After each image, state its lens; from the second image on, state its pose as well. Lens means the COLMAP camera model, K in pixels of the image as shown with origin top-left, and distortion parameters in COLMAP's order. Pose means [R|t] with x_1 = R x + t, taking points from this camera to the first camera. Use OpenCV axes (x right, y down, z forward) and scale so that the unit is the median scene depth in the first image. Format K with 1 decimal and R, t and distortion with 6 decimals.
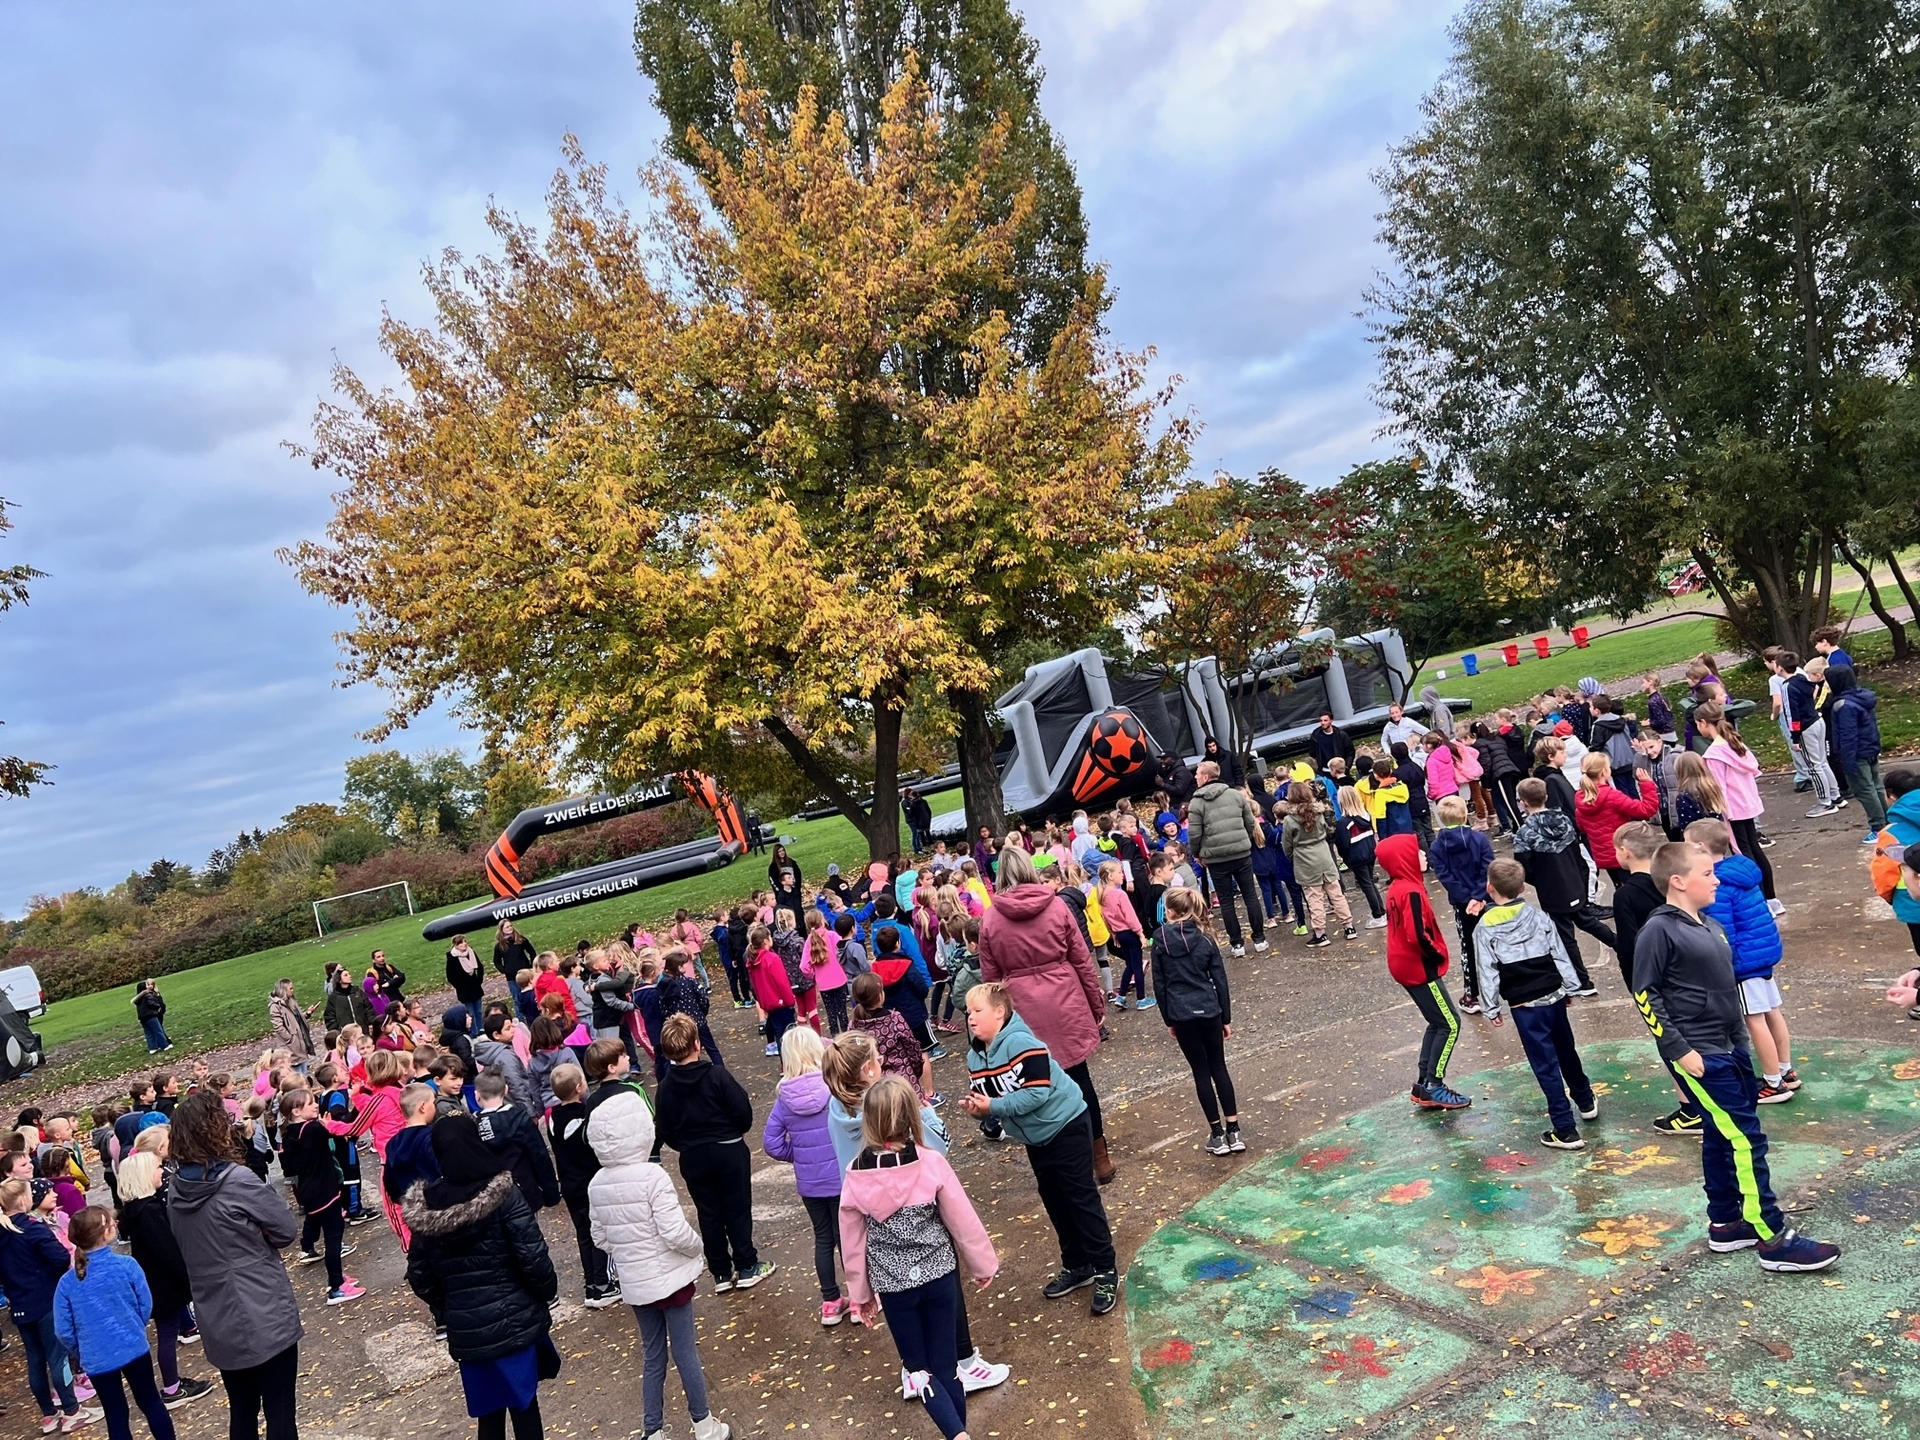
lens RADIAL K [[1444.6, 0, 957.3], [0, 1444.6, 688.5], [0, 0, 1]] dist [0.059276, -0.062653]
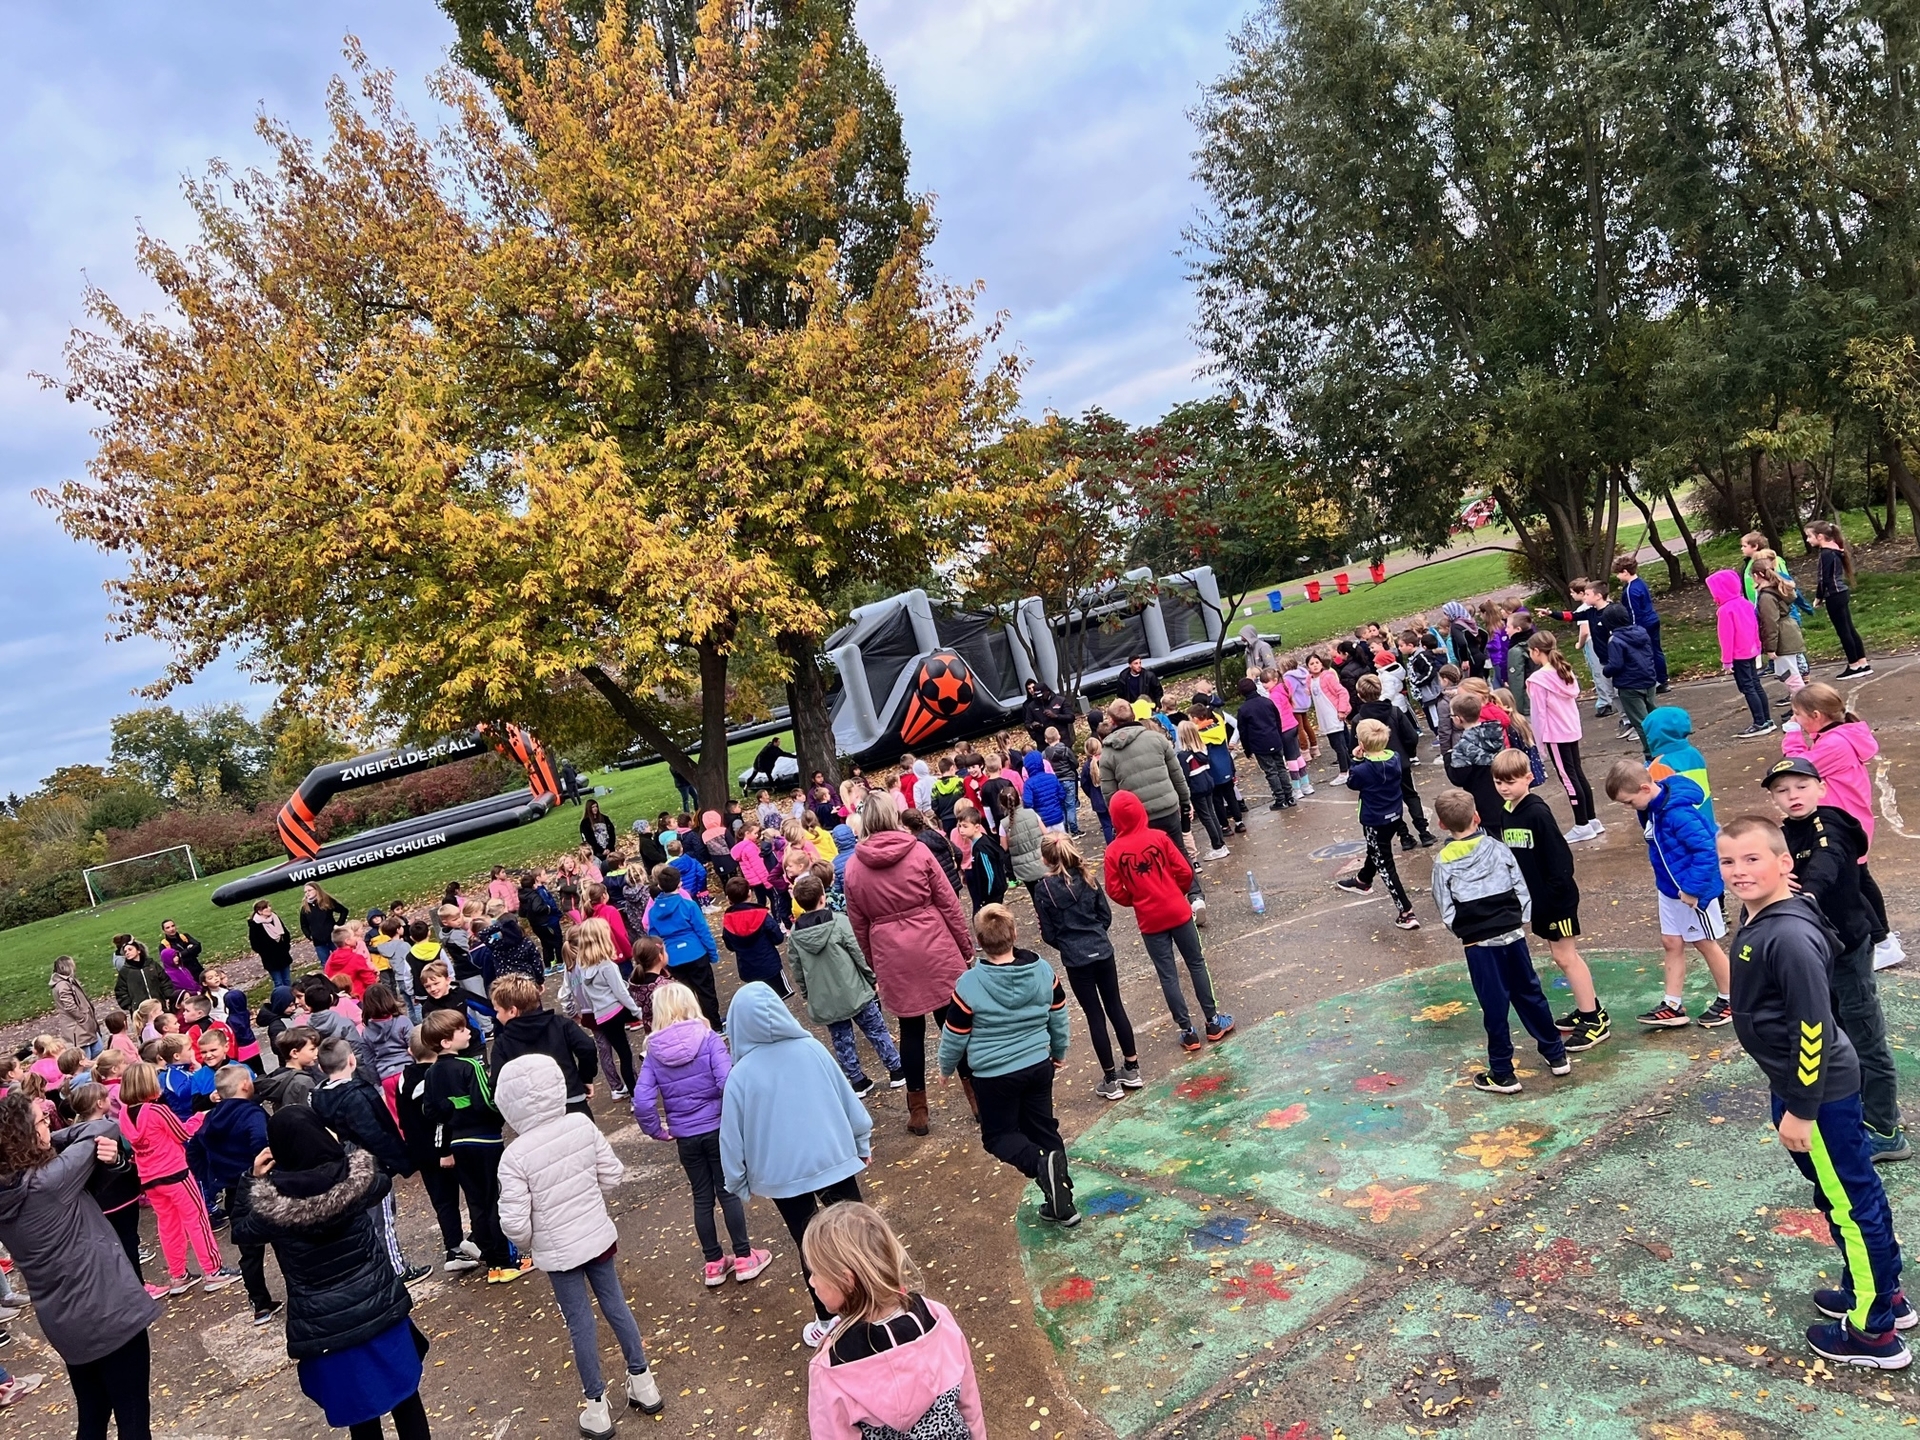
lens RADIAL K [[1444.6, 0, 951.0], [0, 1444.6, 710.3], [0, 0, 1]] dist [0.059276, -0.062653]
pose [[0.991875, -0.022204, 0.125264, -0.013312], [0.015327, 0.998335, 0.055602, 0.000234], [-0.126290, -0.053230, 0.990564, 0.010553]]
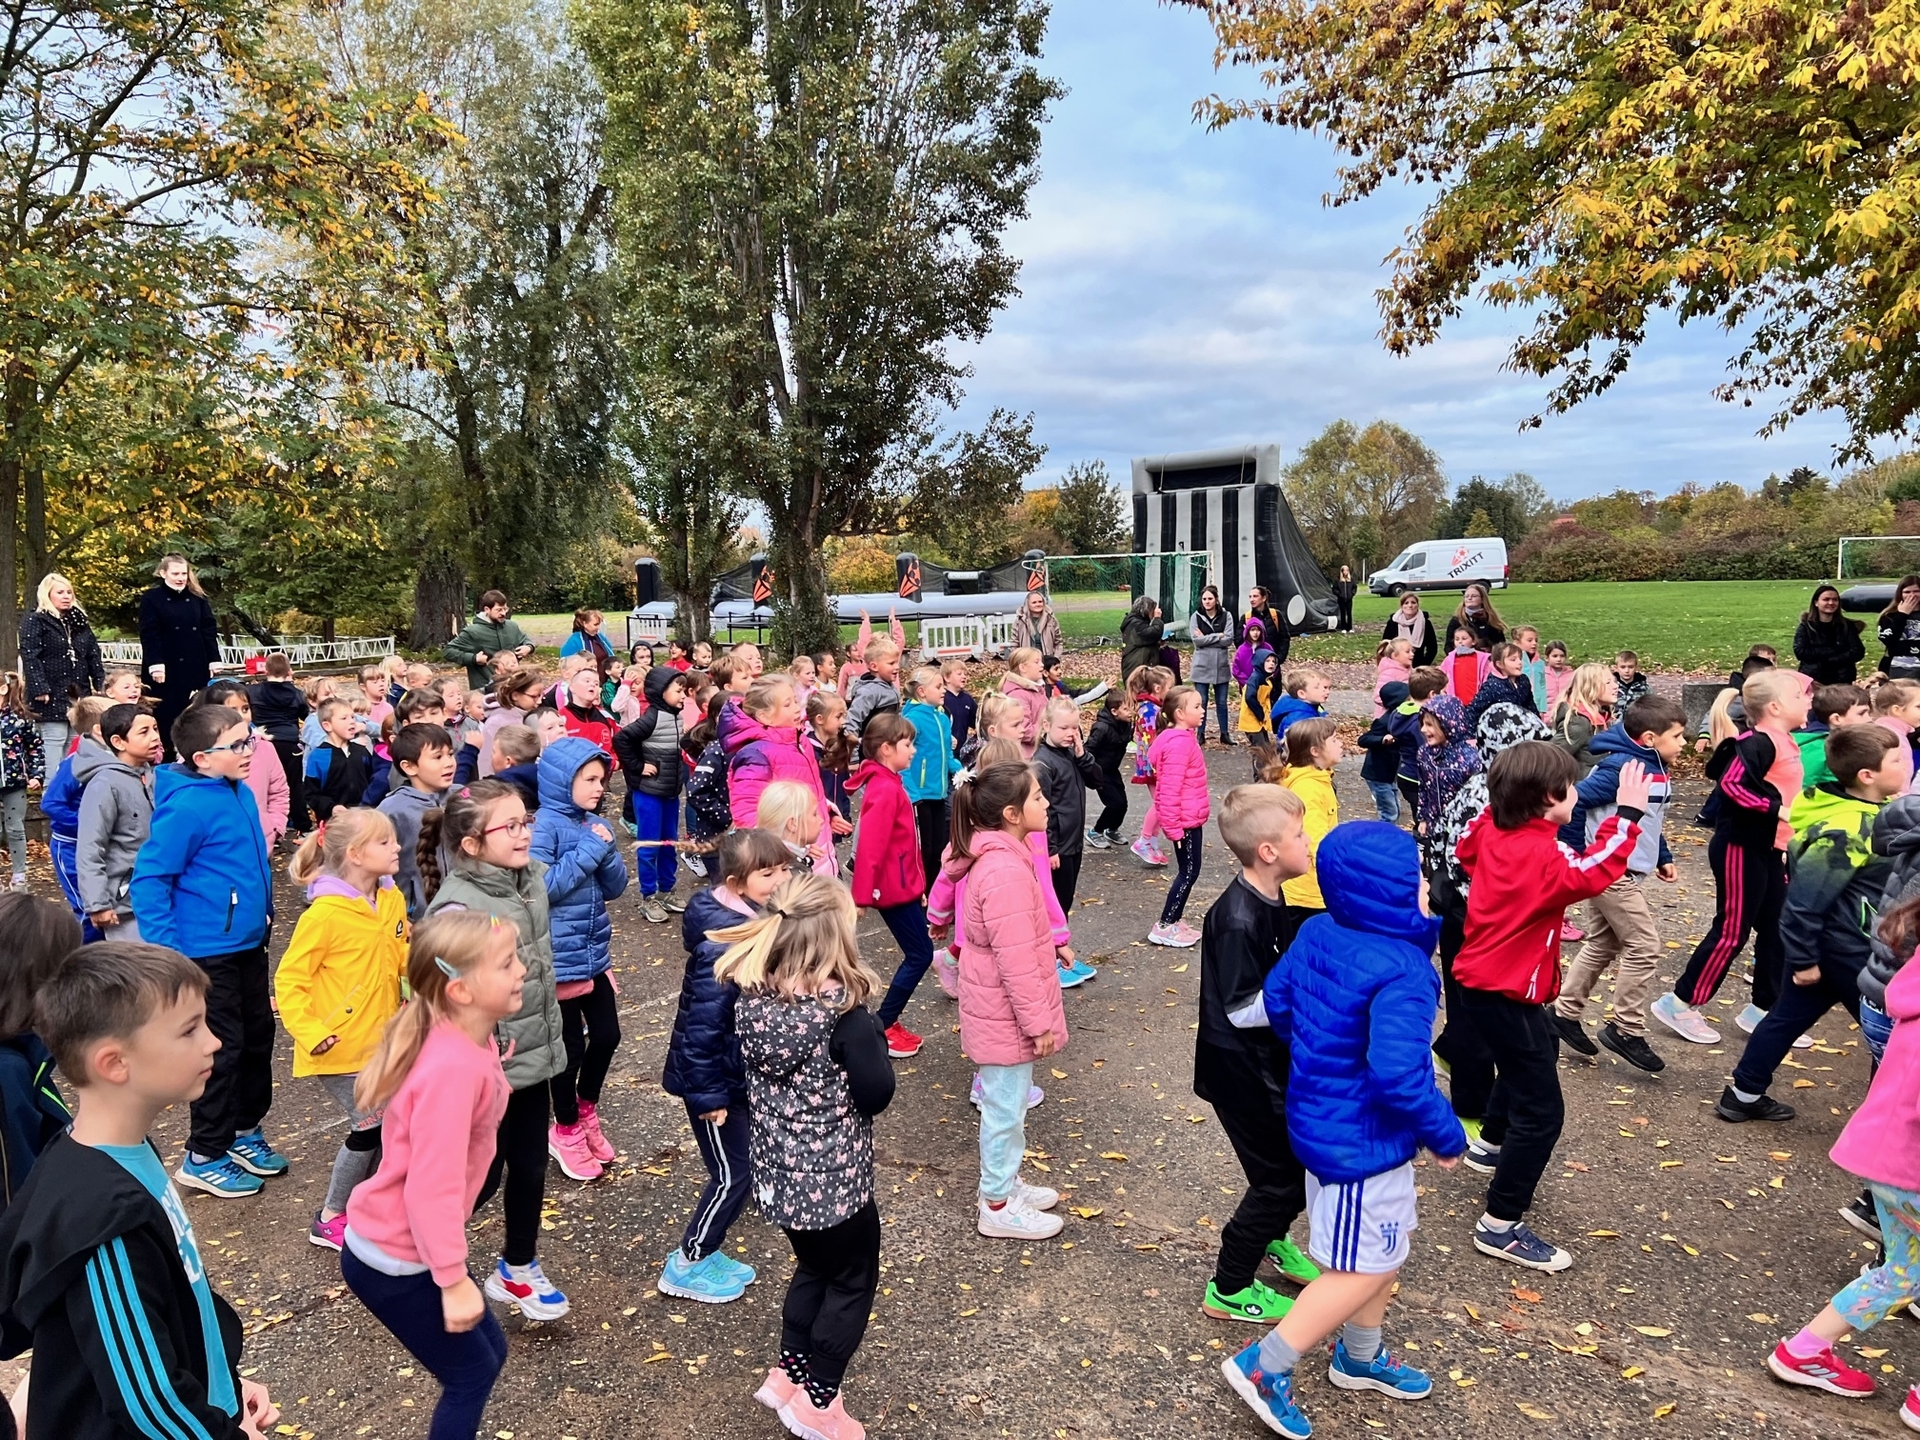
lens RADIAL K [[1444.6, 0, 944.7], [0, 1444.6, 700.0], [0, 0, 1]] dist [0.059276, -0.062653]
pose [[0.498270, 0.299624, -0.813605, 0.087173], [-0.065329, 0.948697, 0.309365, 0.016831], [0.864557, -0.100996, 0.492281, 0.390919]]
